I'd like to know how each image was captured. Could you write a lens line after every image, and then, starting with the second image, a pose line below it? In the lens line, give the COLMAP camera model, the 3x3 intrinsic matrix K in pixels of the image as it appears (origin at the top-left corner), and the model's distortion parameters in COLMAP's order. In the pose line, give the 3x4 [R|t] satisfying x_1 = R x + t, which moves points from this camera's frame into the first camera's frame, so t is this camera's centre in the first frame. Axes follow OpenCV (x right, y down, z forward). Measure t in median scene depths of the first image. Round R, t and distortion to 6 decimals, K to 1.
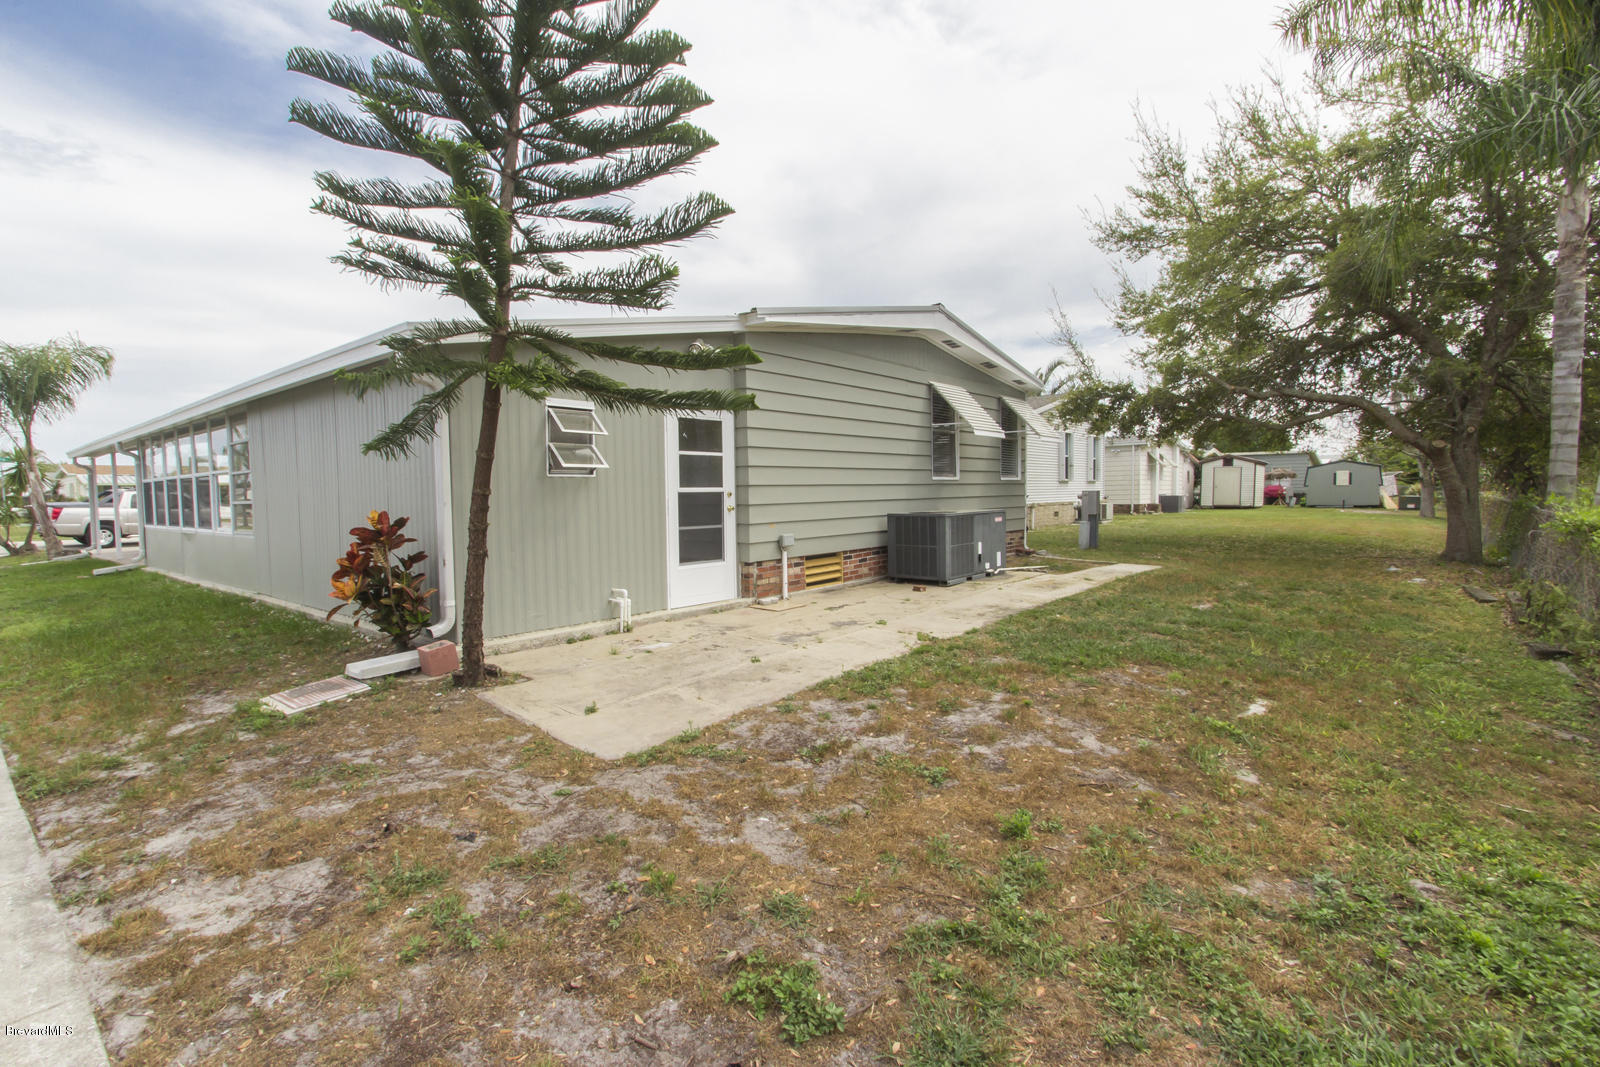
lens RADIAL K [[768.3, 0, 800.0], [0, 768.3, 533.5], [0, 0, 1]] dist [0.001396, 0.001238]
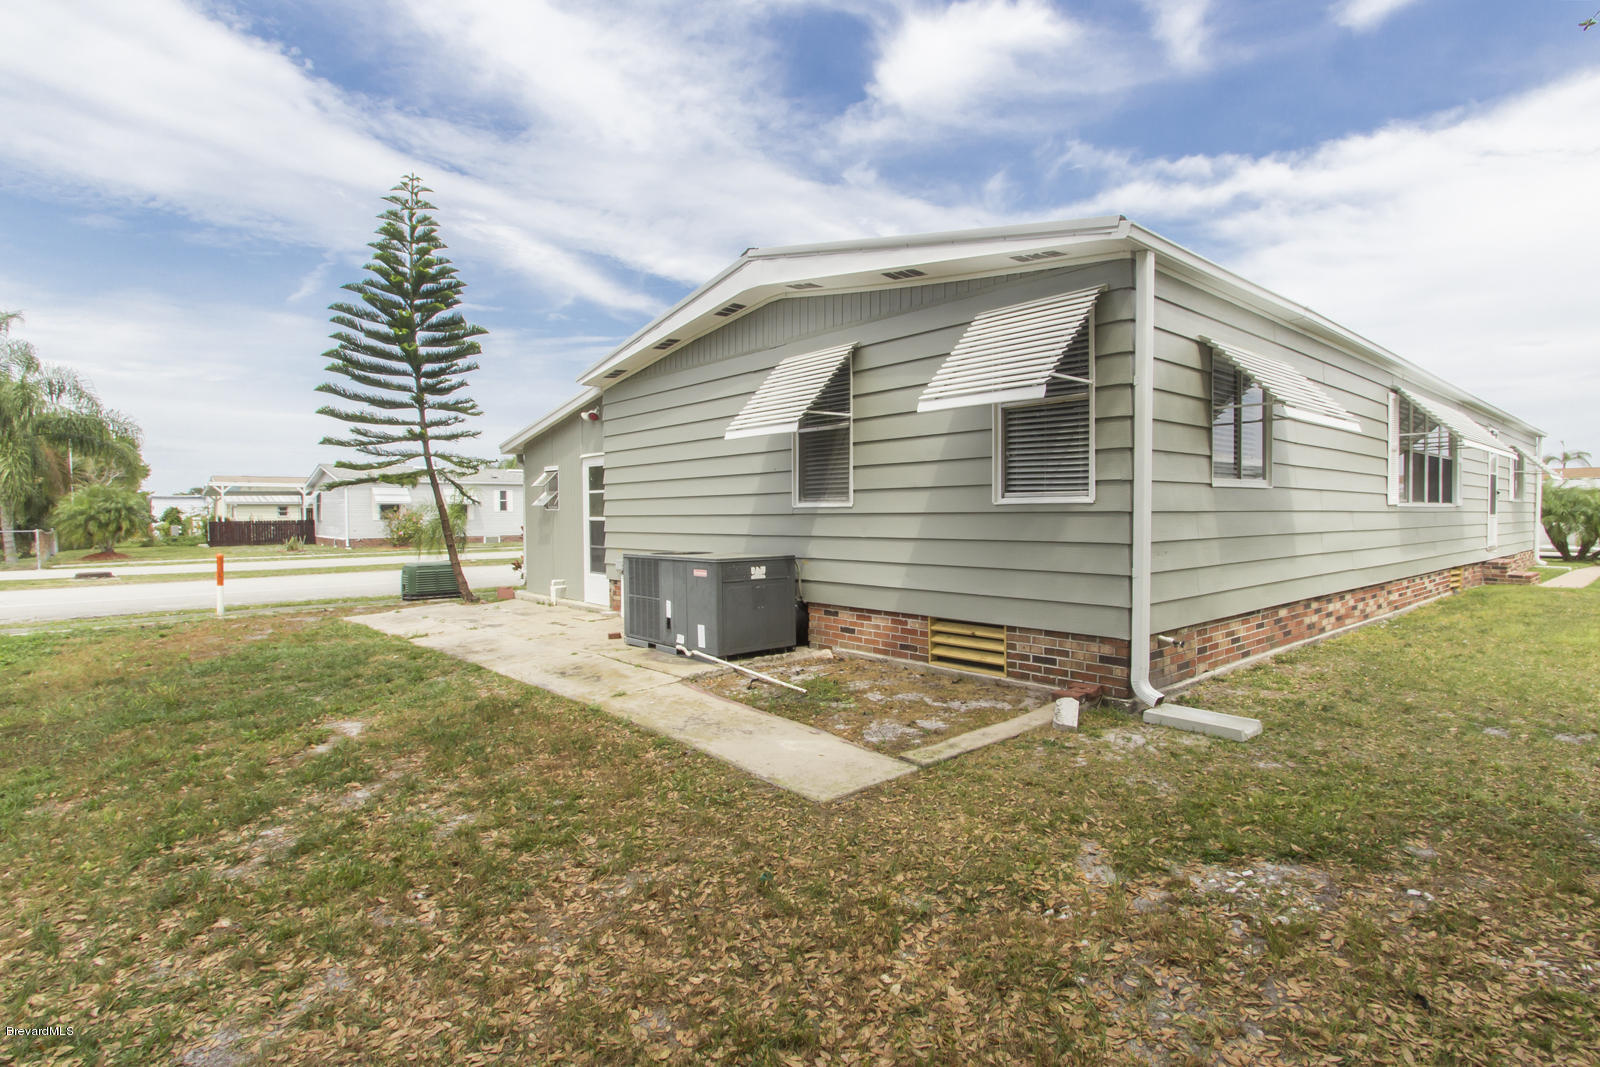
lens RADIAL K [[768.3, 0, 800.0], [0, 768.3, 533.5], [0, 0, 1]] dist [0.001396, 0.001238]
pose [[-0.140239, 0.028403, -0.989710, 0.897208], [-0.058801, 0.997585, 0.036960, -0.080302], [0.988370, 0.063379, -0.138230, 1.216362]]
